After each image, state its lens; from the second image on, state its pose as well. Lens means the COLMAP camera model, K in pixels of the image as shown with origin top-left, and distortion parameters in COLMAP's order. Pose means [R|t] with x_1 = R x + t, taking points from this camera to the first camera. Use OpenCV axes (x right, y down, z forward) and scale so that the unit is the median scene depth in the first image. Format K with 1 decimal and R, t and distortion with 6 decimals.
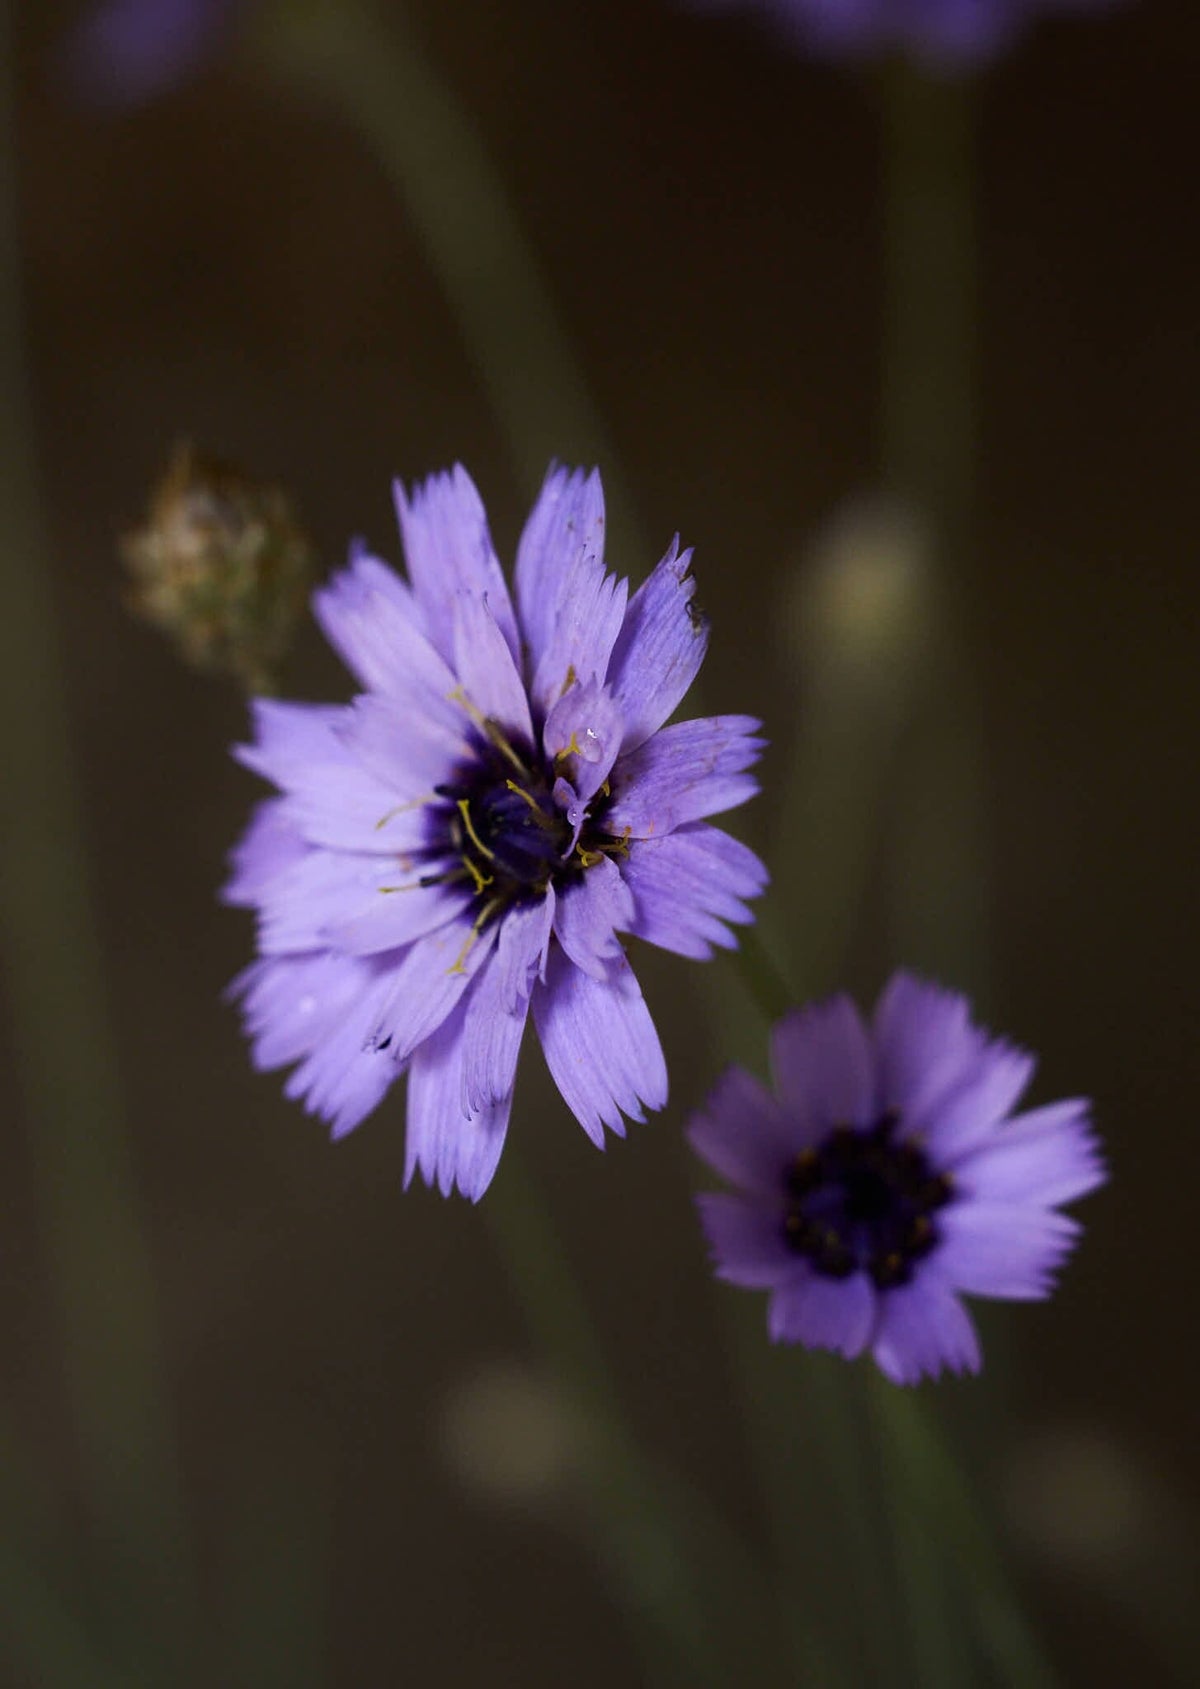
lens RADIAL K [[3880.8, 0, 685.2], [0, 3880.8, 860.7], [0, 0, 1]] dist [0.196127, 0.000000]
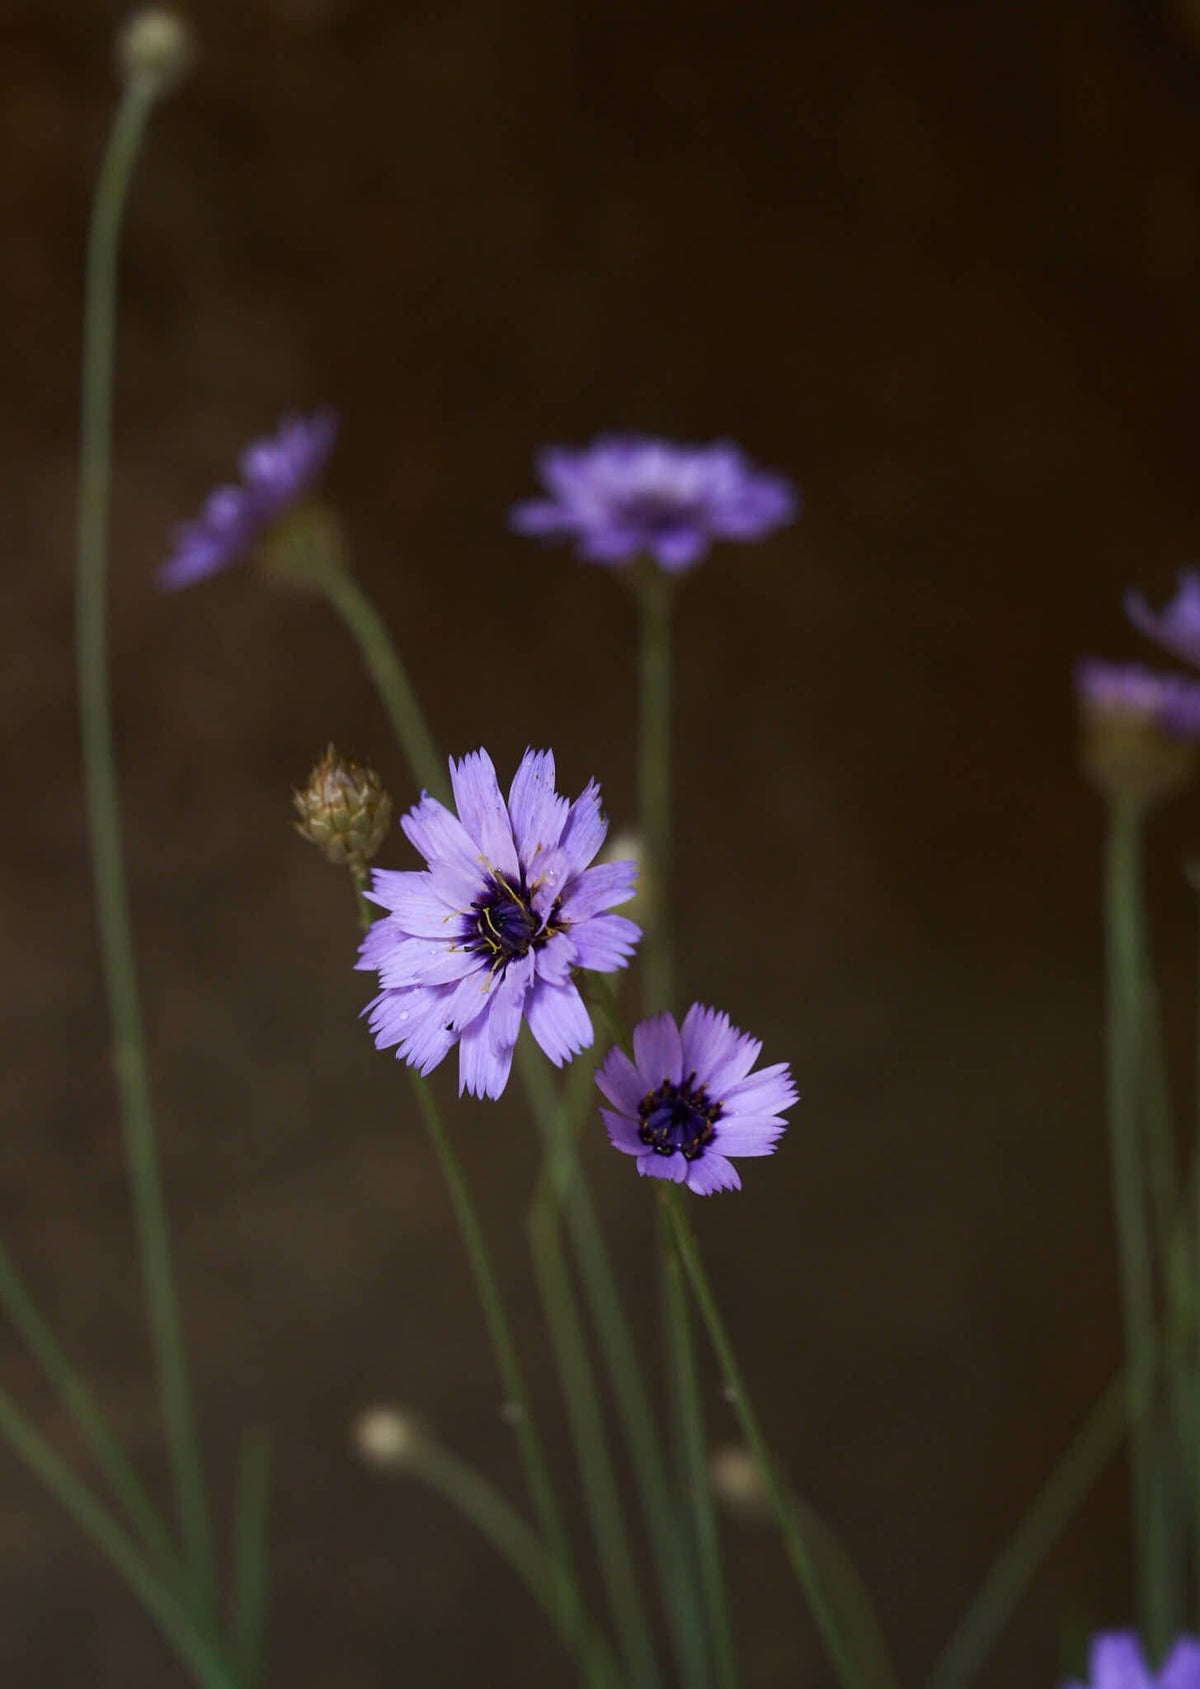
lens RADIAL K [[3603.6, 0, 612.2], [0, 3603.6, 855.3], [0, 0, 1]] dist [-0.107692, 0.000000]
pose [[0.997051, -0.001676, 0.076724, -0.137356], [0.011191, 0.992250, -0.123755, 0.193599], [-0.075922, 0.124248, 0.989342, -0.896607]]
